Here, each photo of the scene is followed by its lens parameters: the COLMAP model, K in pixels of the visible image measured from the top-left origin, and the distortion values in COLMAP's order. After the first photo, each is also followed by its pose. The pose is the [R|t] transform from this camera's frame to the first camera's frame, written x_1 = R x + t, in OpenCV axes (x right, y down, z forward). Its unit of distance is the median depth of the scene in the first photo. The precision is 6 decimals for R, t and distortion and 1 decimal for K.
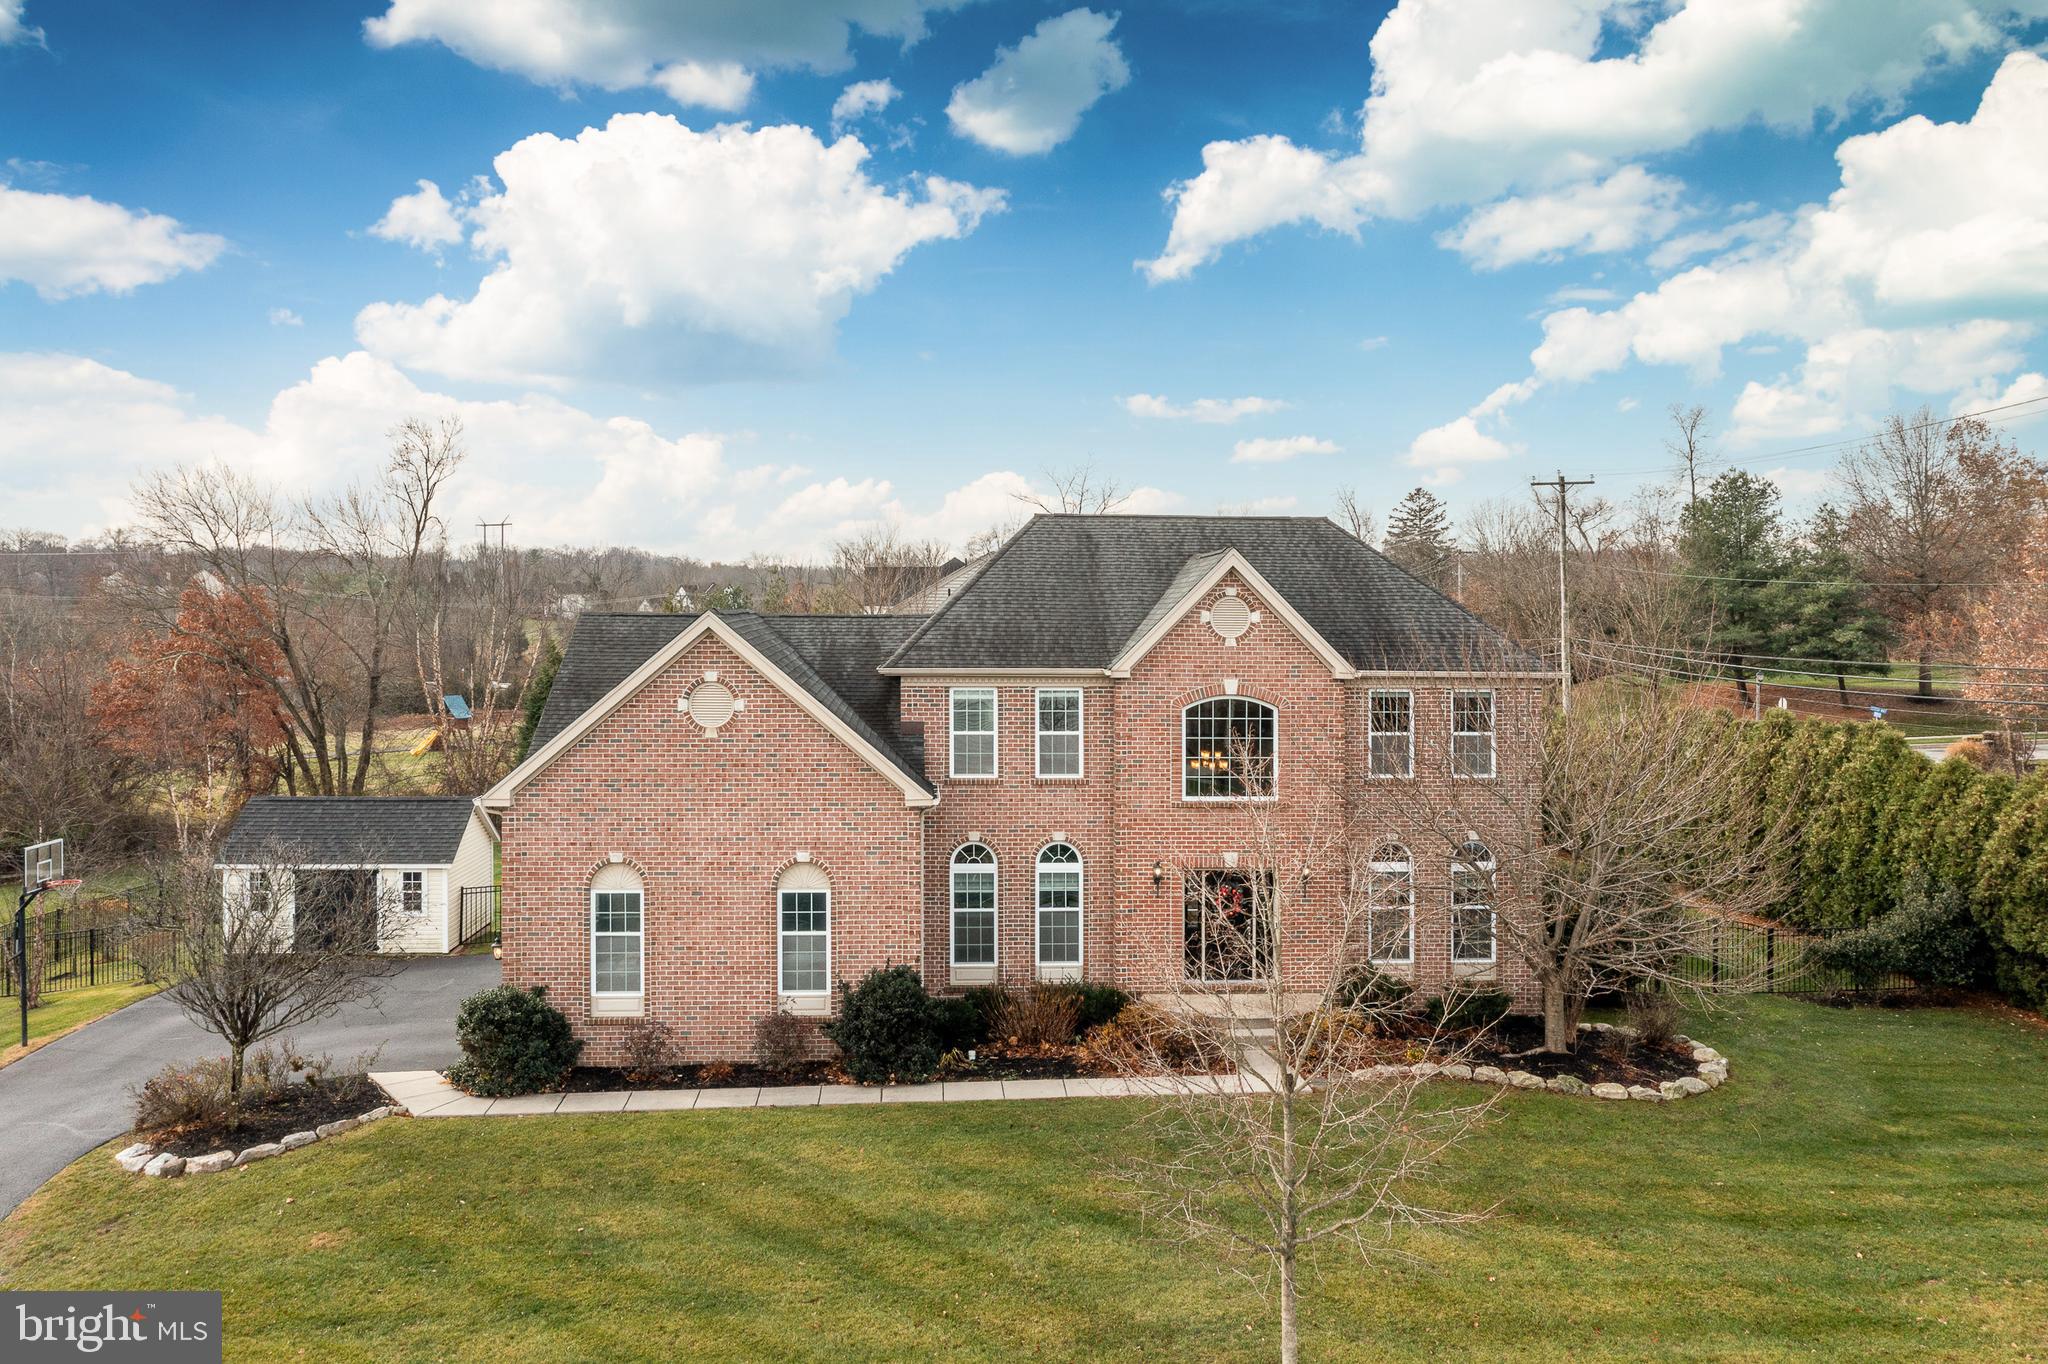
lens RADIAL K [[1624.7, 0, 1005.9], [0, 1624.7, 648.9], [0, 0, 1]] dist [0.042430, 0.001773]
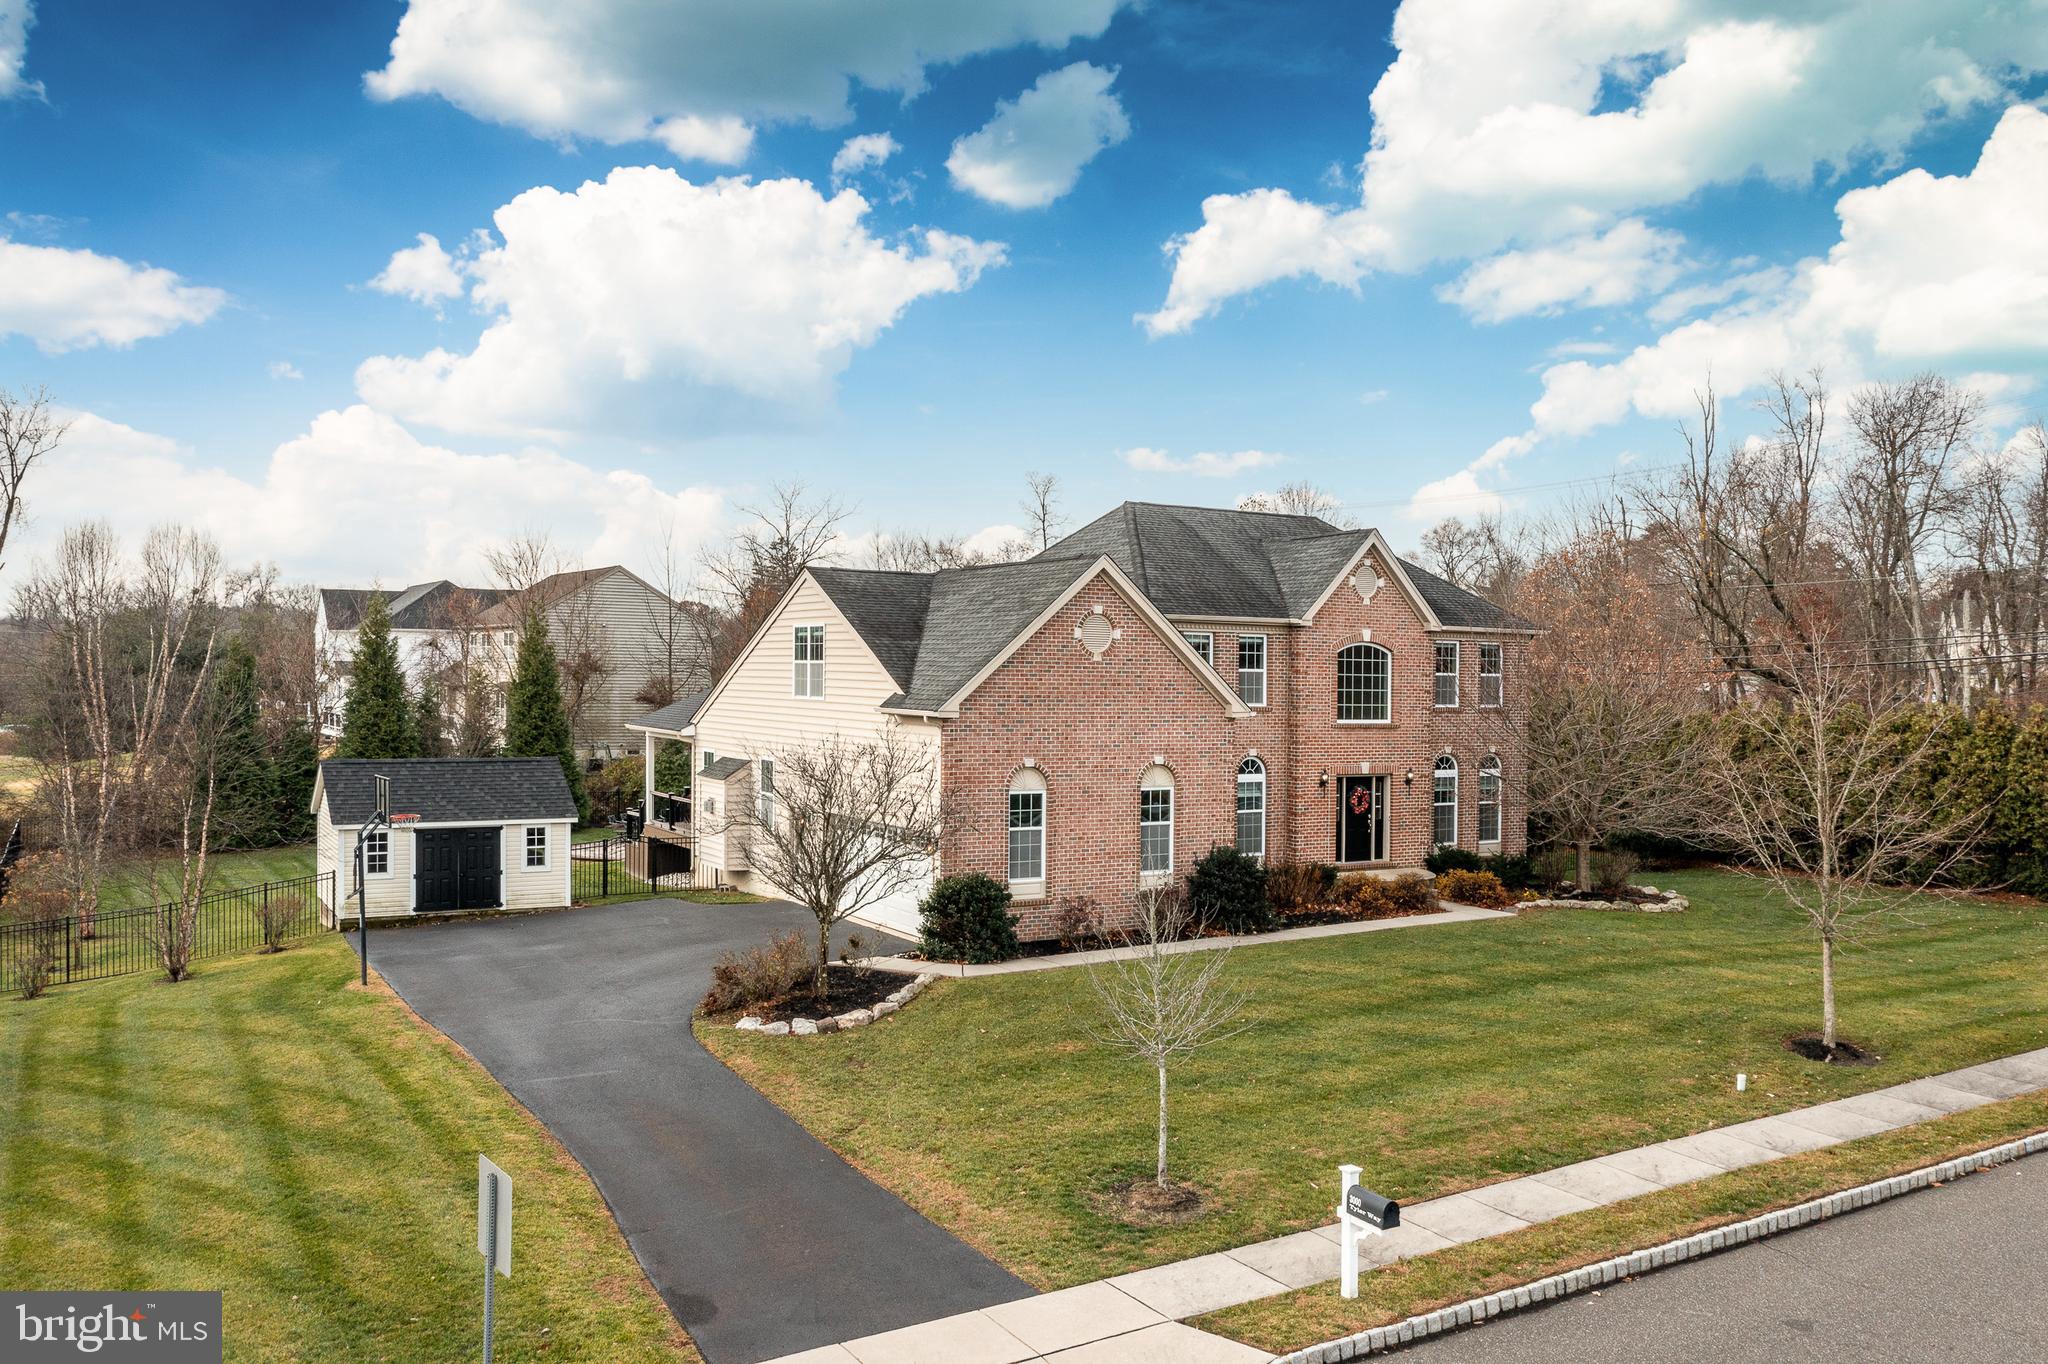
lens RADIAL K [[1622.5, 0, 1020.3], [0, 1622.5, 678.6], [0, 0, 1]] dist [-0.012119, 0.065080]
pose [[0.883395, 0.005949, 0.468591, -0.720378], [0.002591, 0.999842, -0.017577, 0.080604], [-0.468622, 0.016742, 0.883240, -0.022113]]
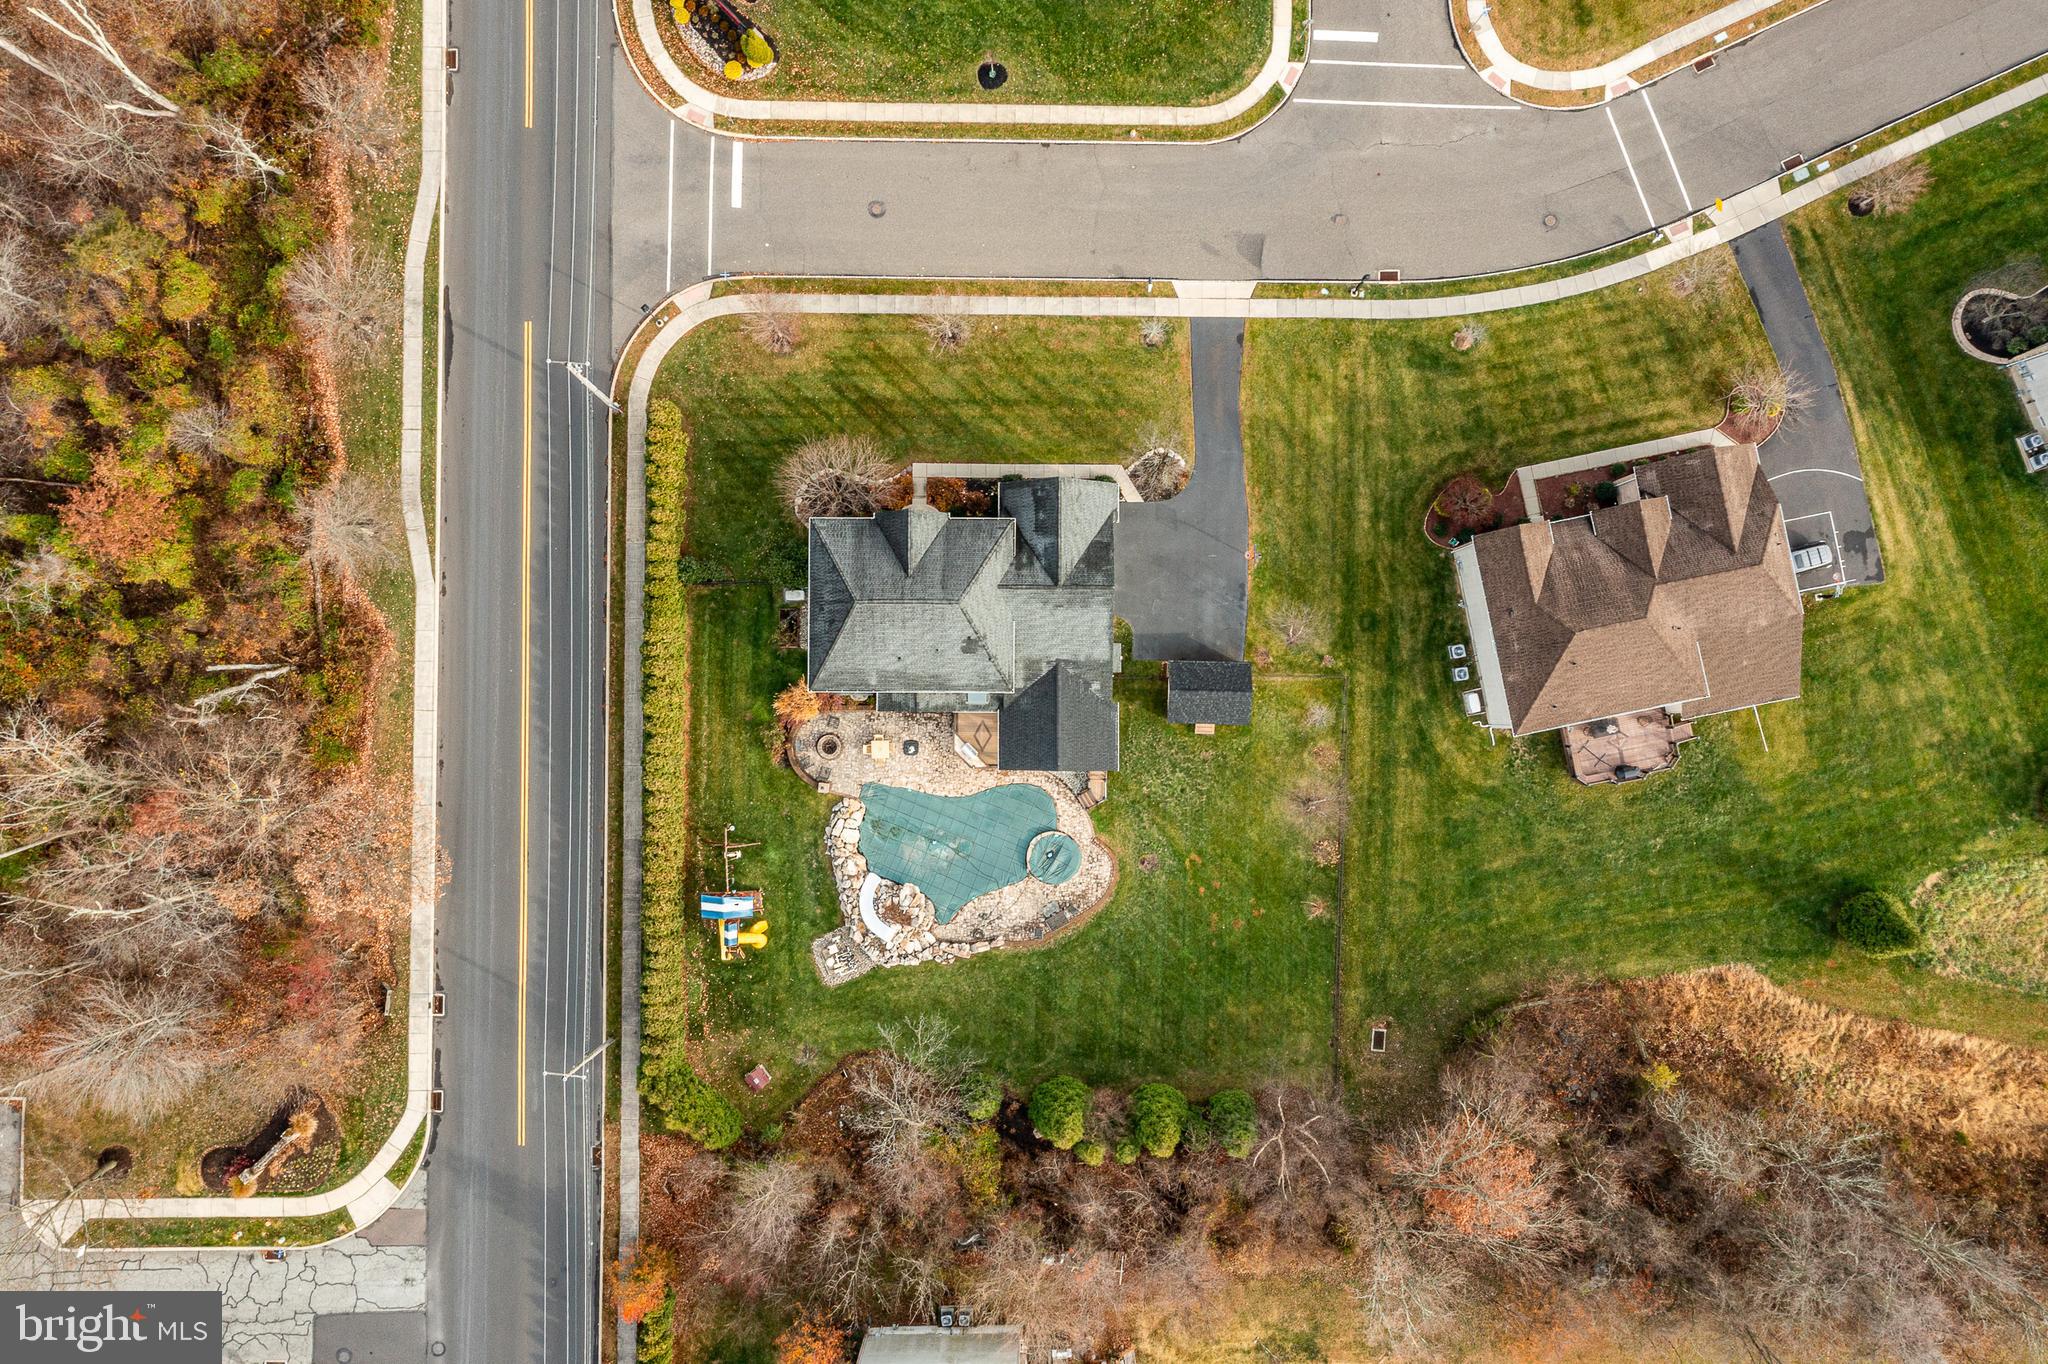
lens RADIAL K [[1704.0, 0, 1018.9], [0, 1704.0, 677.4], [0, 0, 1]] dist [0.007948, 0.023542]
pose [[-0.998038, -0.062393, 0.005221, -0.124099], [0.005845, -0.009827, 0.999935, -3.566818], [-0.062337, 0.998003, 0.010172, 1.287643]]
